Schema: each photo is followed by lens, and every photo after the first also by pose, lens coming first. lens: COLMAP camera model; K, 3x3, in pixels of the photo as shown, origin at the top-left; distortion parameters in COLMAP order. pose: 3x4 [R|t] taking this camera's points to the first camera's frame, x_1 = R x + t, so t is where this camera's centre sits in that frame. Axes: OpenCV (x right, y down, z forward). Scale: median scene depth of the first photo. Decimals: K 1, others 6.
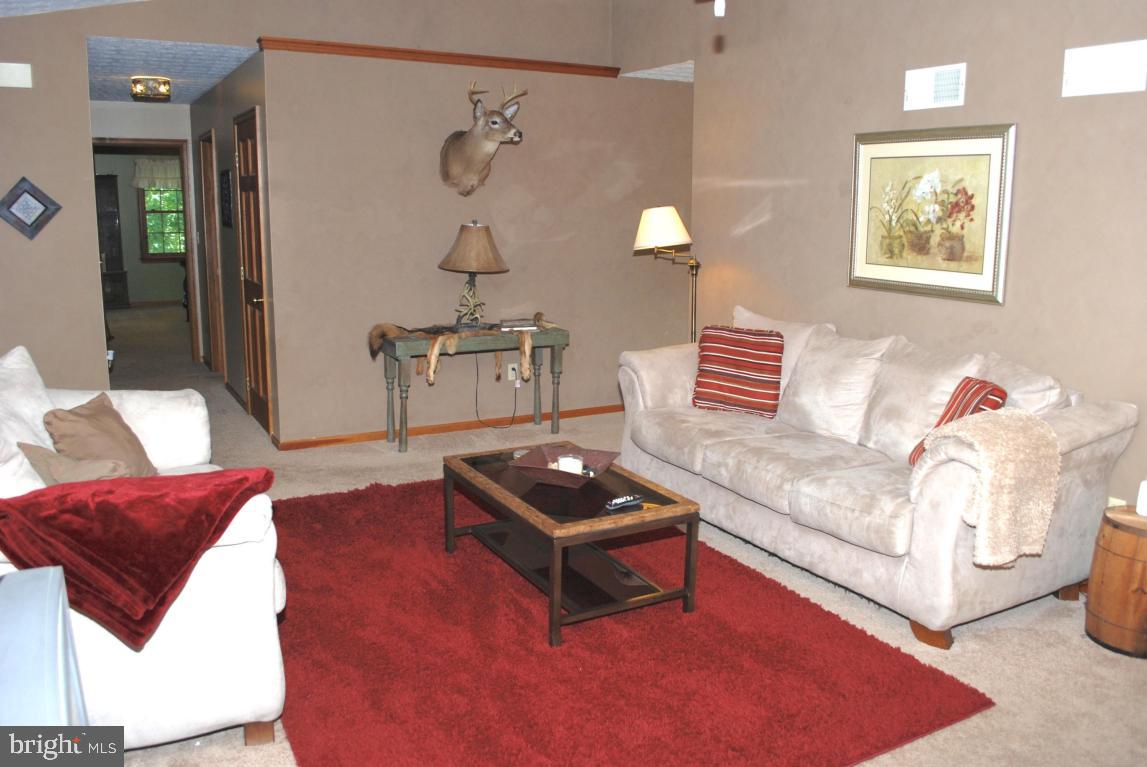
lens RADIAL K [[906.6, 0, 576.2], [0, 906.6, 376.9], [0, 0, 1]] dist [-0.077992, -0.006112]
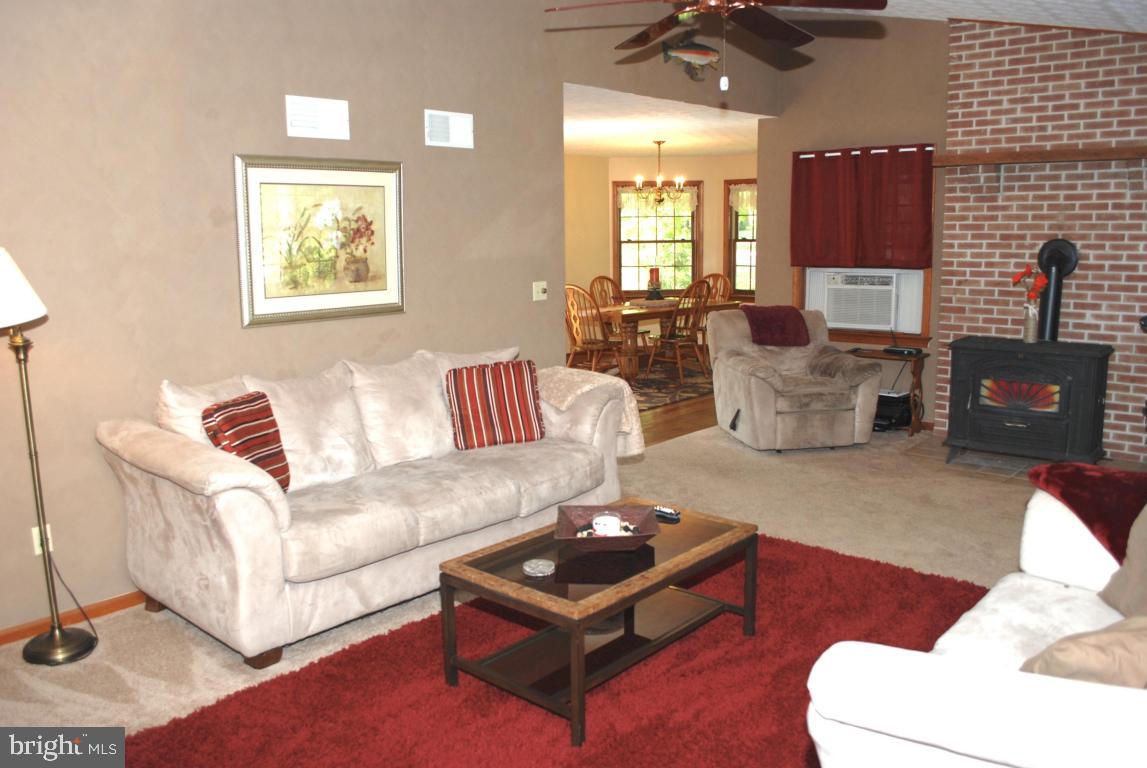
lens RADIAL K [[906.6, 0, 574.1], [0, 906.6, 388.9], [0, 0, 1]] dist [-0.077992, -0.006112]
pose [[-0.340475, -0.159601, 0.926609, -0.709613], [0.193980, 0.952365, 0.235314, -0.213651], [-0.920026, 0.259862, -0.293297, 1.113466]]
